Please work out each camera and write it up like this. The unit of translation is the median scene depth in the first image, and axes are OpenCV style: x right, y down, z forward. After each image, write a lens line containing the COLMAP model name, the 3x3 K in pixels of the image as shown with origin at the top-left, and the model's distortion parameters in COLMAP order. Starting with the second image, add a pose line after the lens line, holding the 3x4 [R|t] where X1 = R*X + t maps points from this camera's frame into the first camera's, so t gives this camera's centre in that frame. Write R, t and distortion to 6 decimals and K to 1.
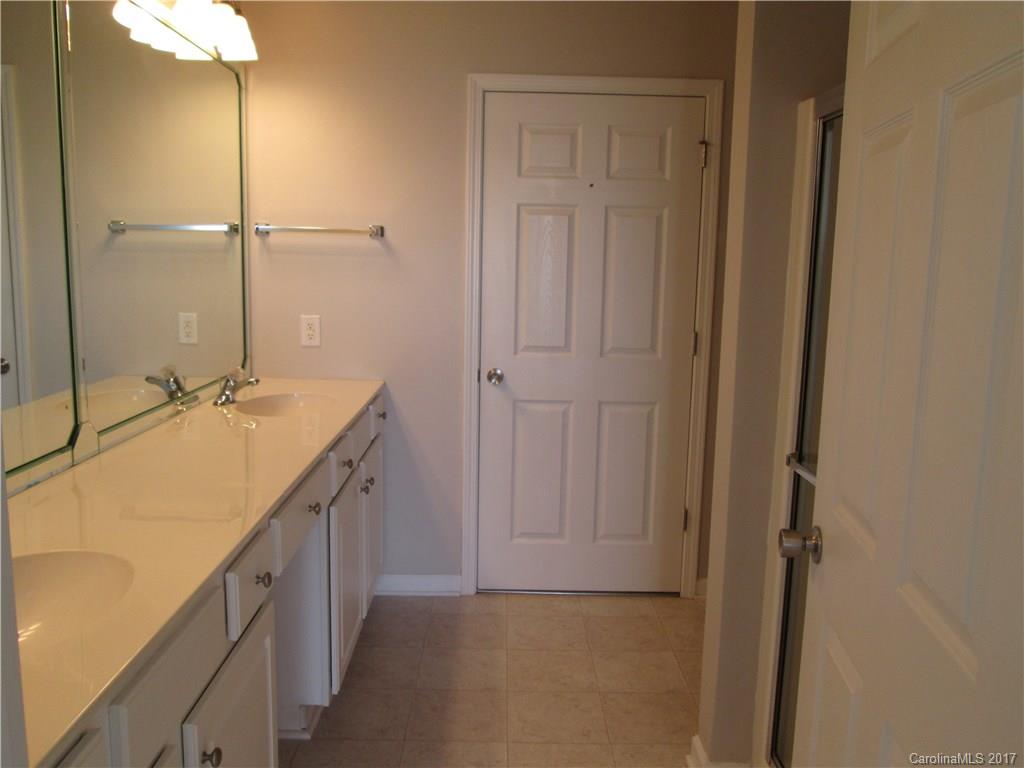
lens RADIAL K [[853.4, 0, 513.1], [0, 853.4, 388.9], [0, 0, 1]] dist [-0.030570, -0.001839]
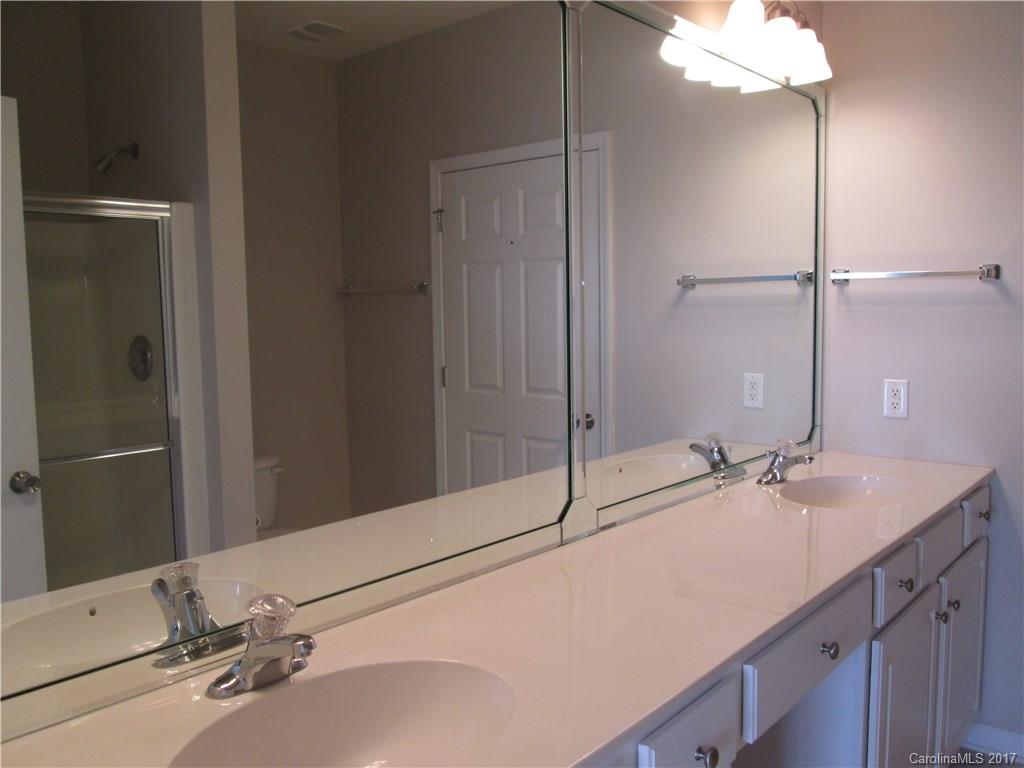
lens RADIAL K [[853.4, 0, 509.5], [0, 853.4, 386.9], [0, 0, 1]] dist [-0.030570, -0.001839]
pose [[0.745438, 0.029872, -0.665905, 0.028913], [-0.070892, 0.996882, -0.034640, -0.028986], [0.662795, 0.073029, 0.745232, 0.179081]]
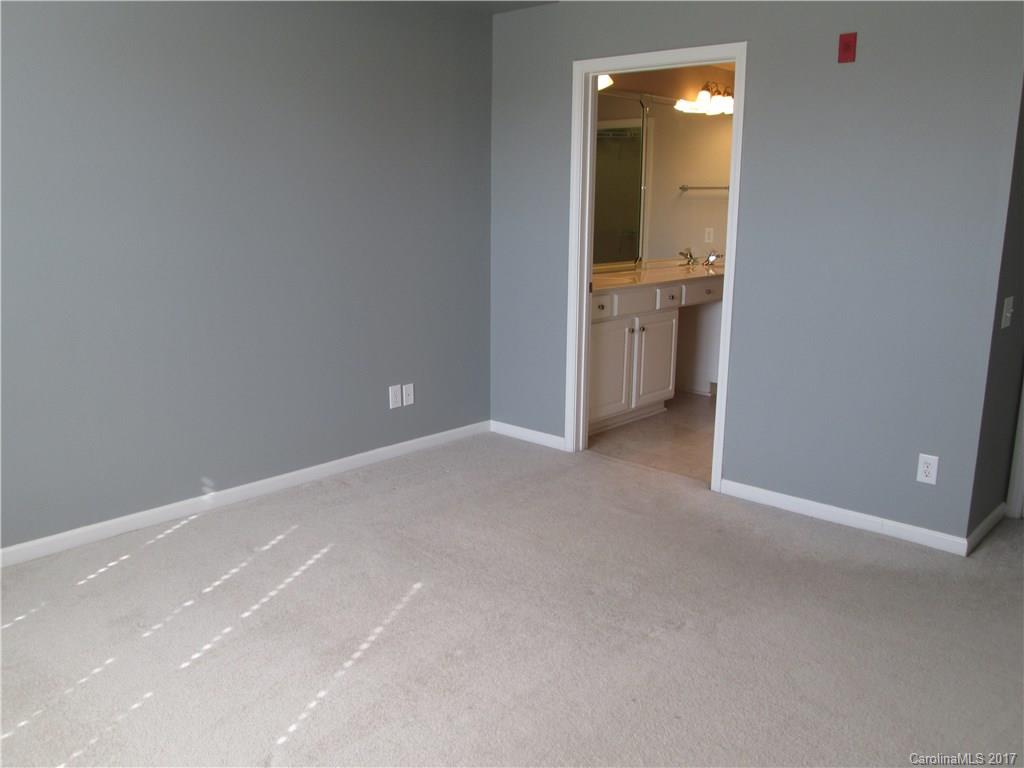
lens RADIAL K [[853.4, 0, 511.7], [0, 853.4, 381.2], [0, 0, 1]] dist [-0.030570, -0.001839]
pose [[0.727104, 0.133965, -0.673330, 0.855603], [-0.100413, 0.990981, 0.088732, 0.173878], [0.679145, 0.003094, 0.733998, -1.040135]]
